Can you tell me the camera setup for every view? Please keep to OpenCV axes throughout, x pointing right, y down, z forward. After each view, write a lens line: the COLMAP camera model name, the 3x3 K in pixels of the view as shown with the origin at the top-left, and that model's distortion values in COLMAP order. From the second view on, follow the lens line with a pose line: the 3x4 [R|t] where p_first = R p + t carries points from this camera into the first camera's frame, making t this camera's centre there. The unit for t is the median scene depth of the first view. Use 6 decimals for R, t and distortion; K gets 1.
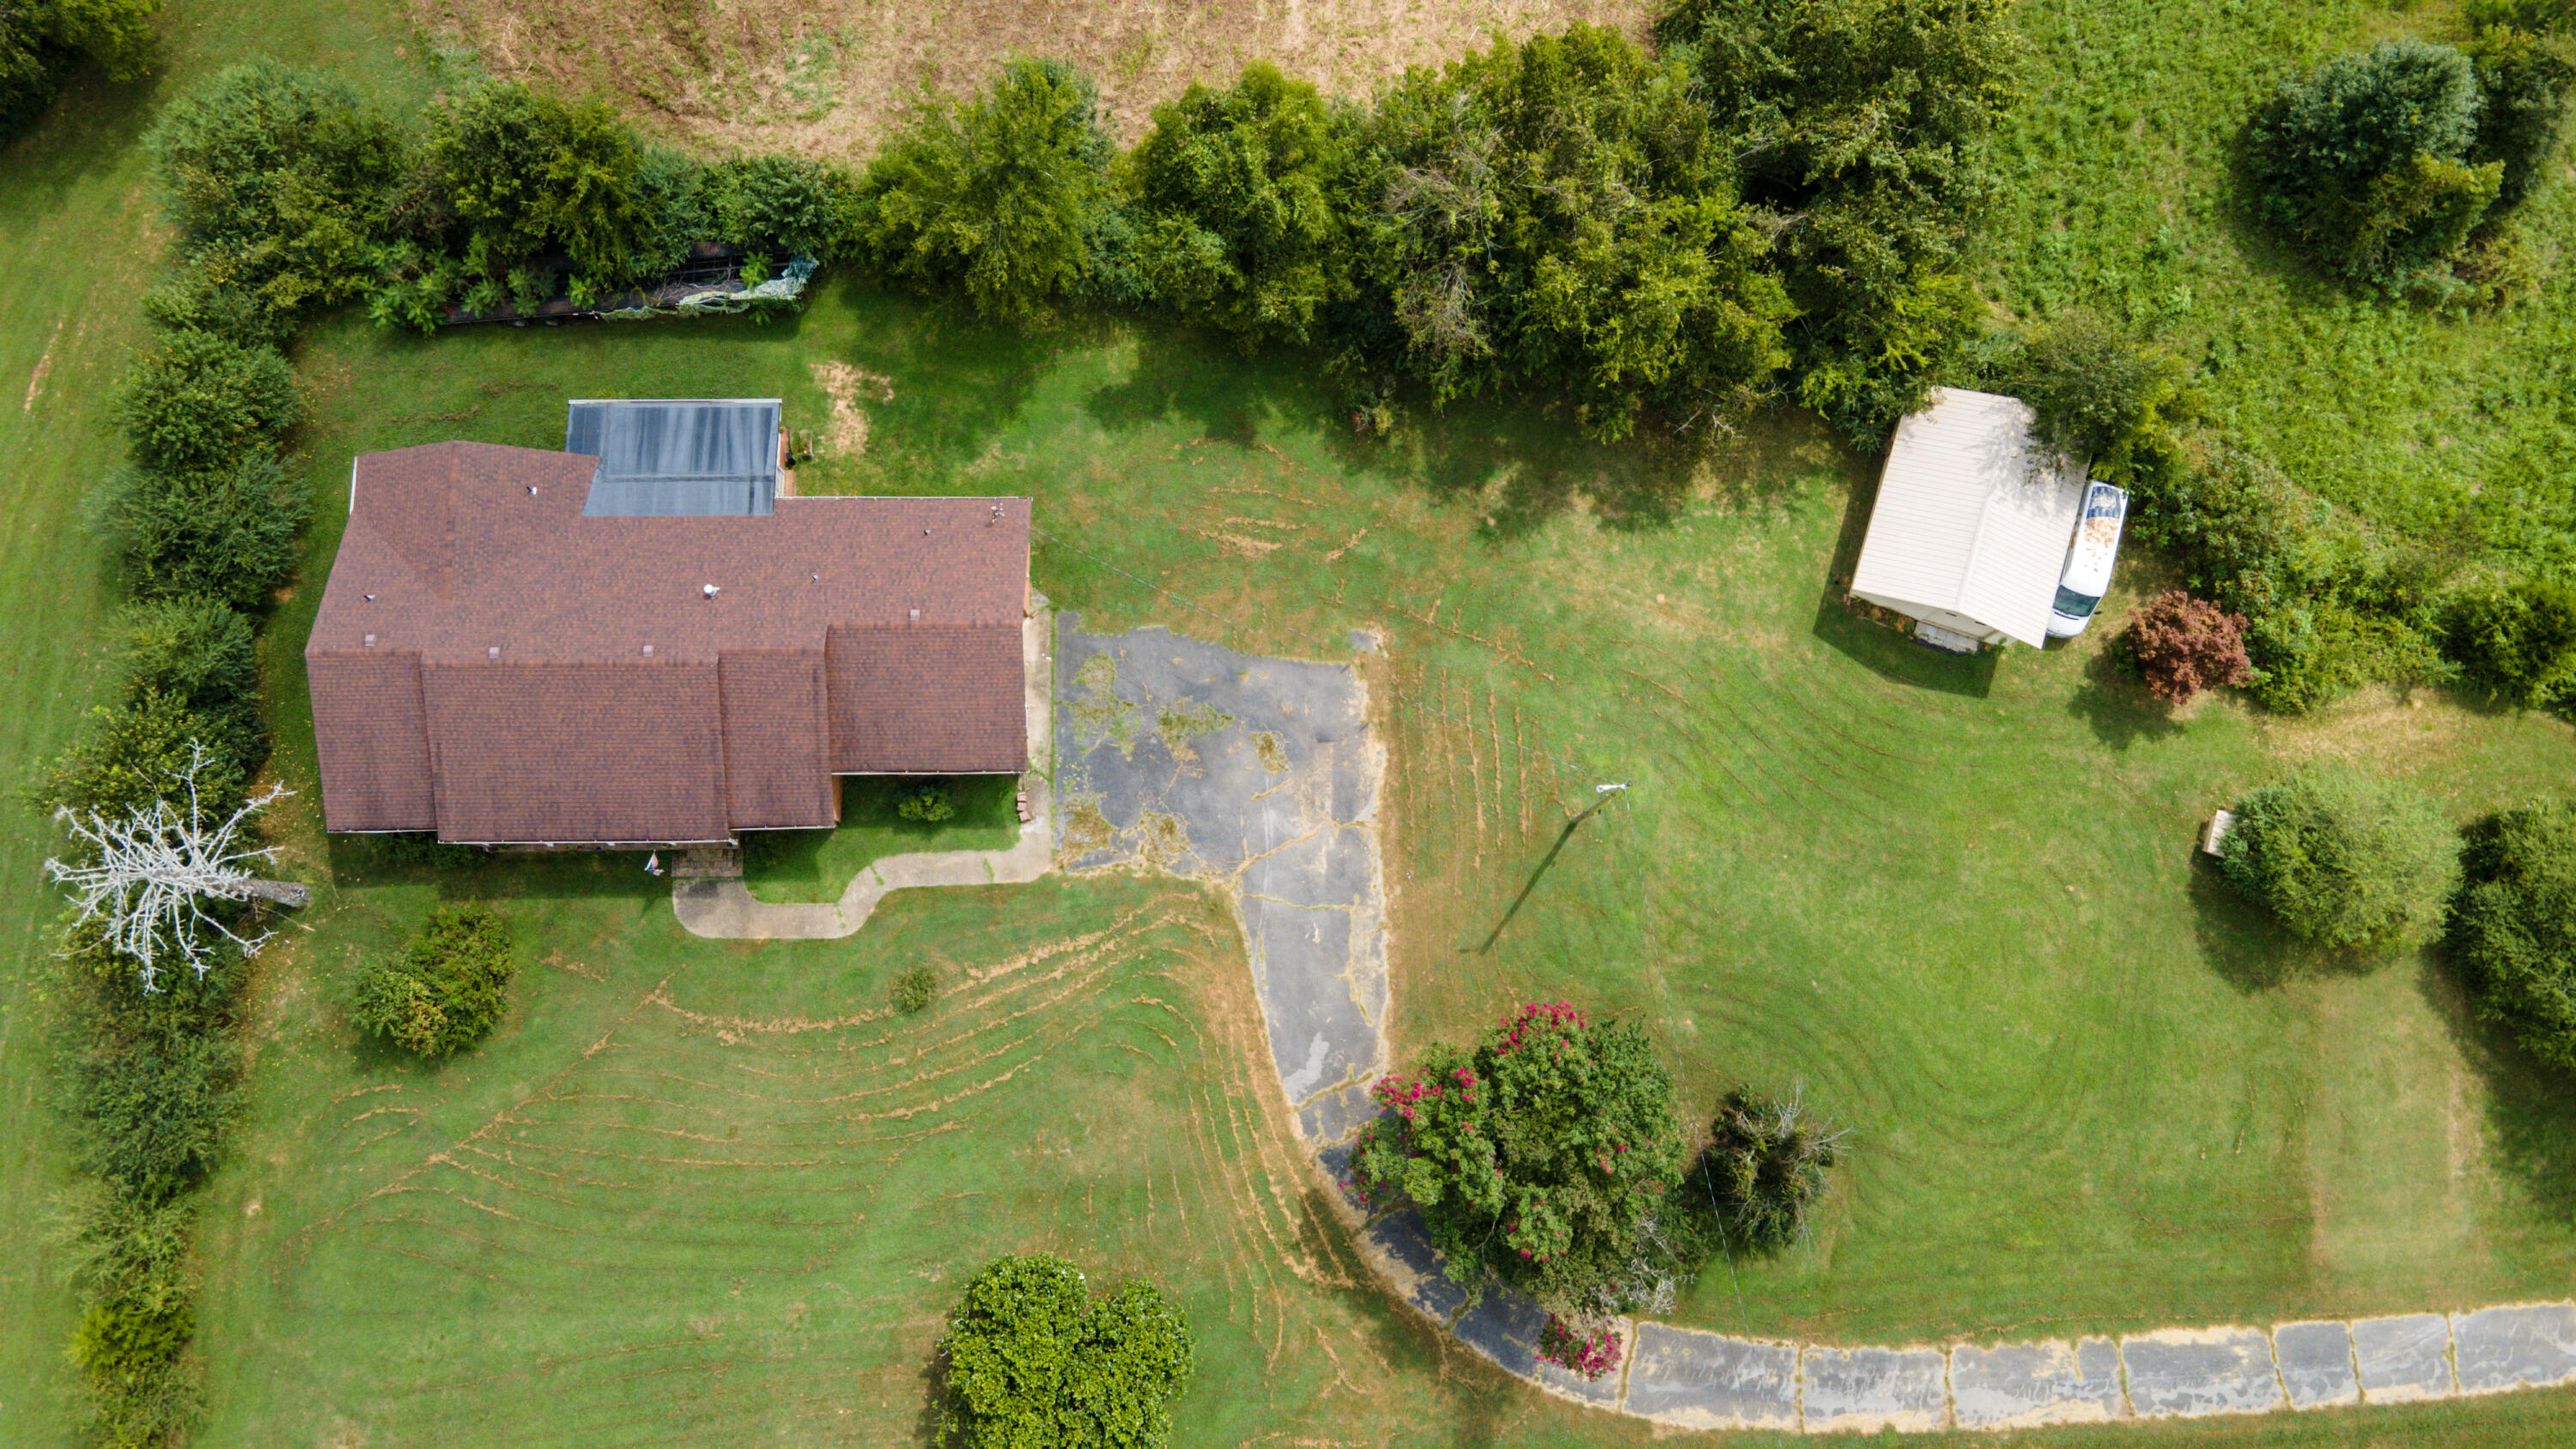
lens RADIAL K [[1902.8, 0, 1296.0], [0, 1902.8, 719.0], [0, 0, 1]] dist [0.048541, 0.002132]
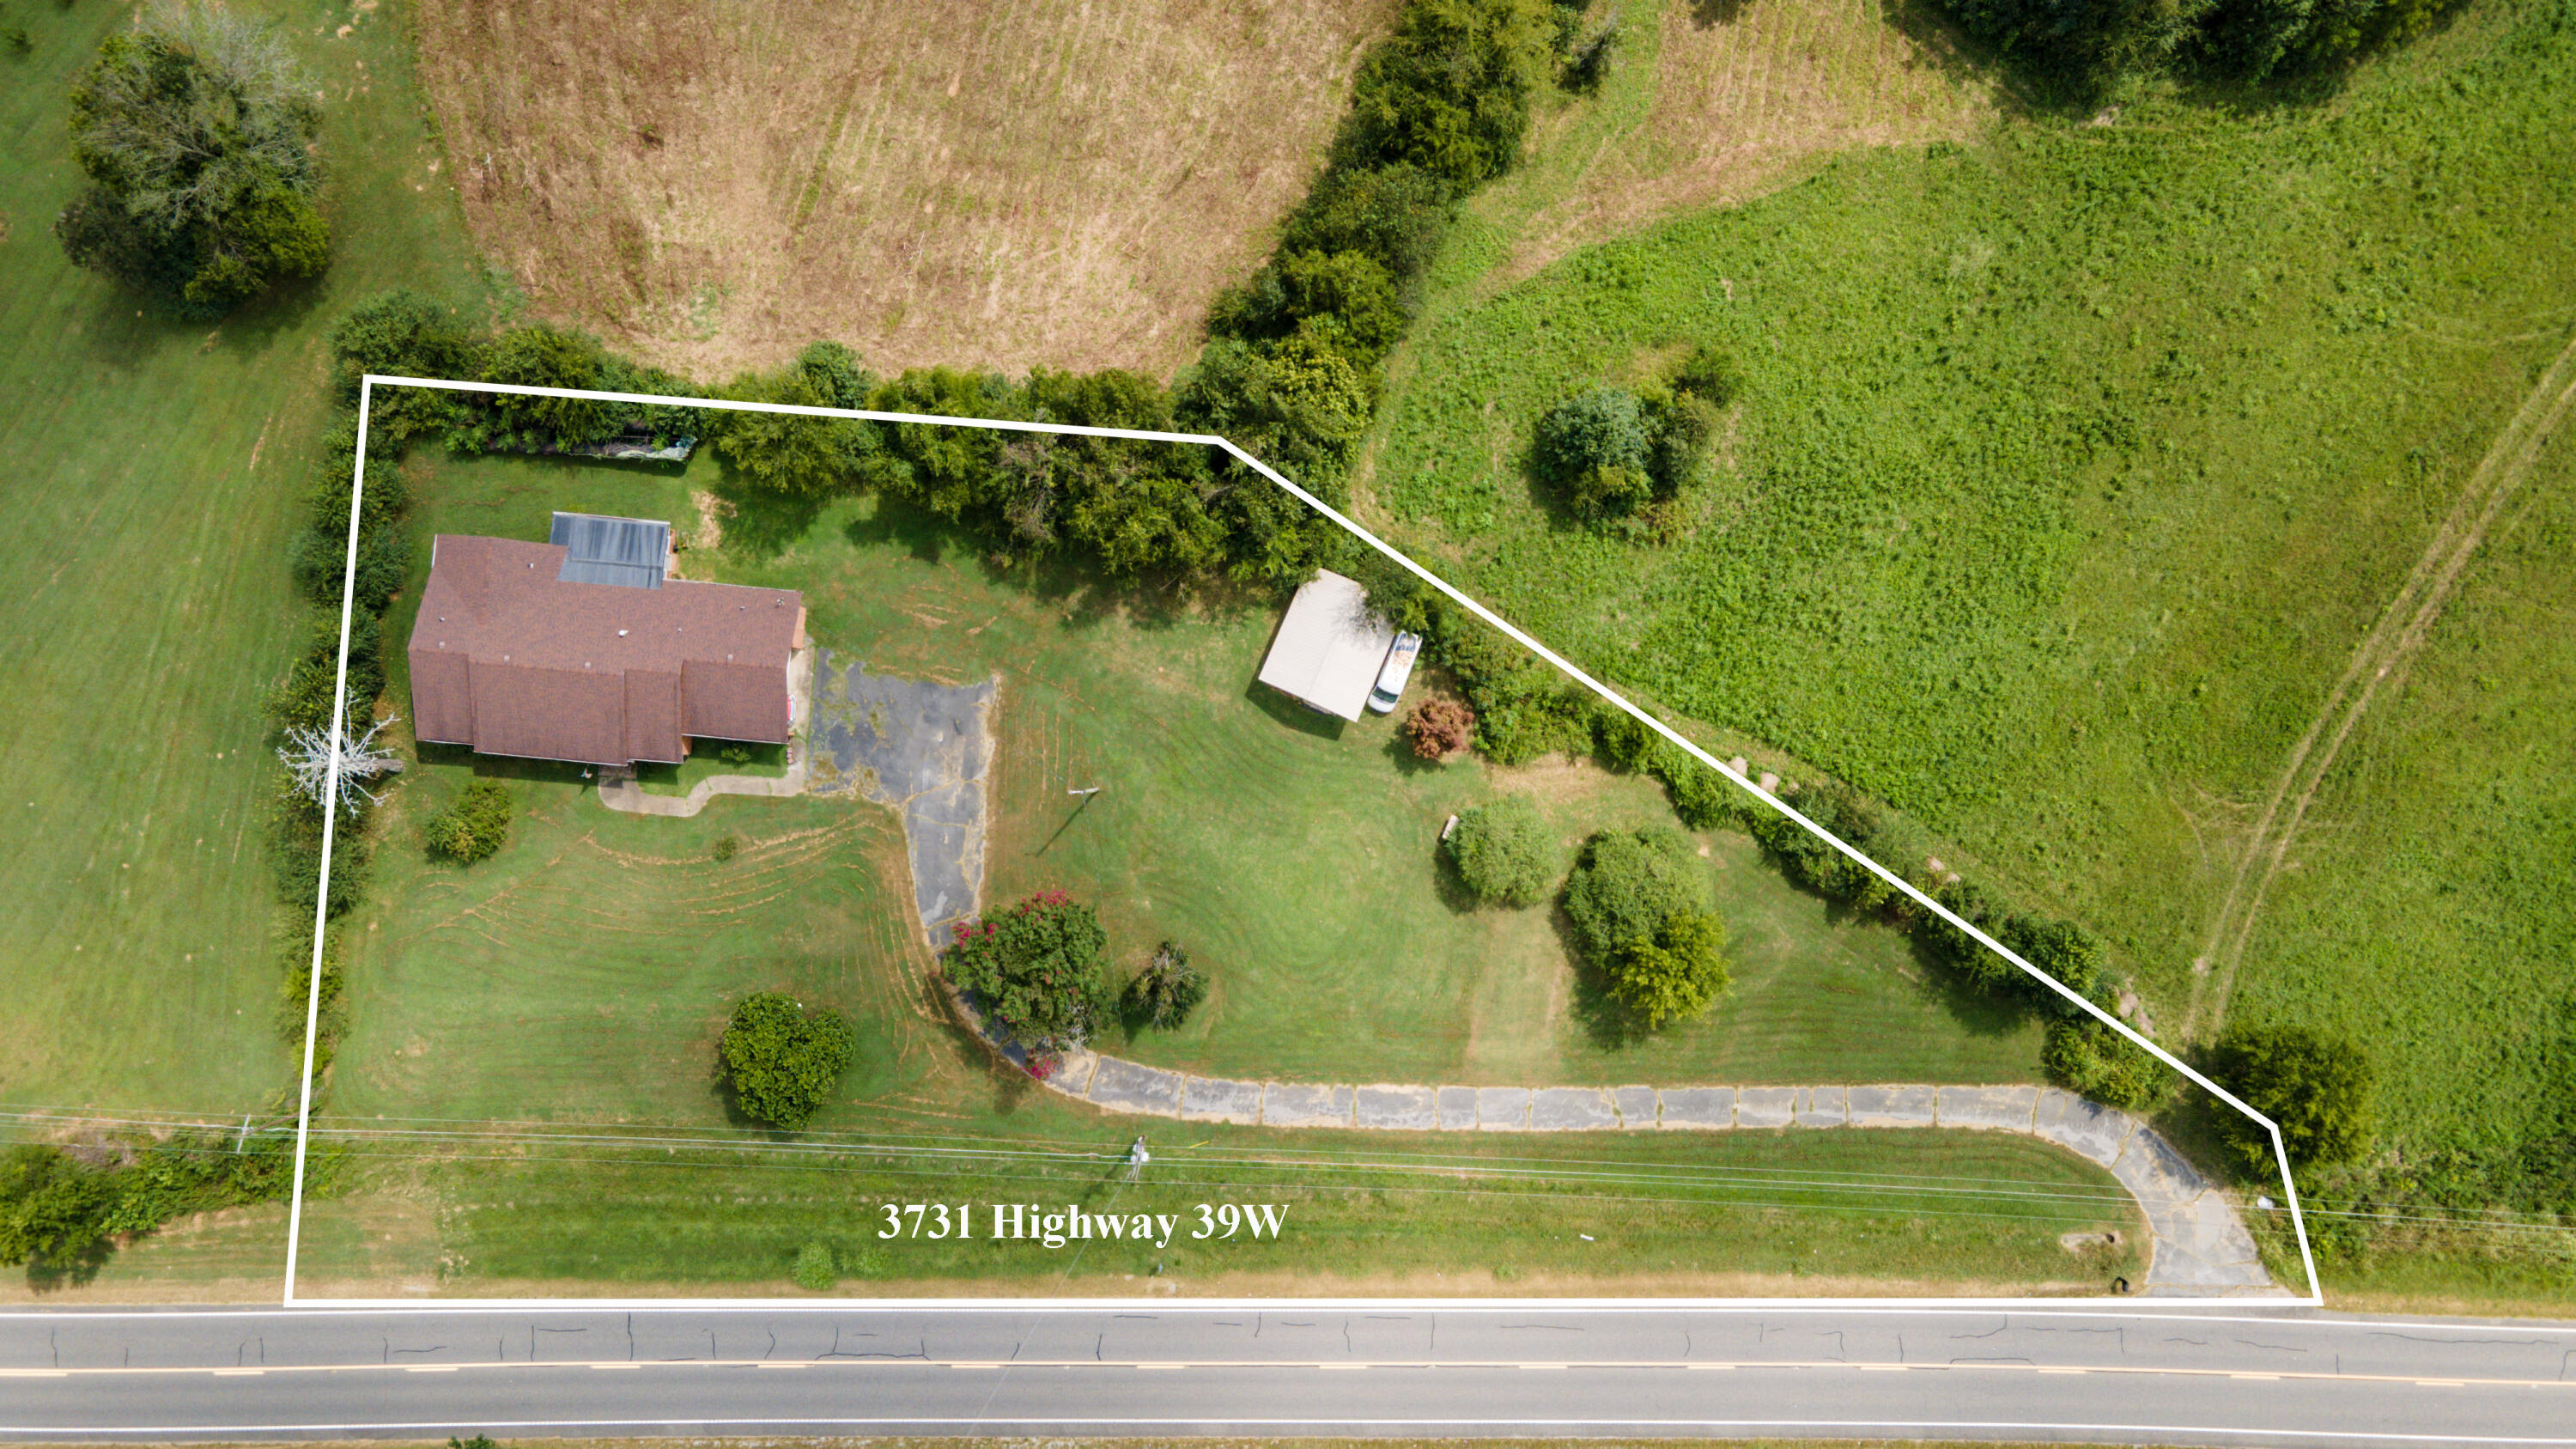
lens RADIAL K [[1902.8, 0, 1285.8], [0, 1902.8, 725.1], [0, 0, 1]] dist [0.048541, 0.002132]
pose [[0.995159, 0.098132, -0.005408, 0.330641], [-0.096209, 0.983941, 0.150348, -0.298382], [0.020075, -0.149099, 0.988618, -0.786345]]
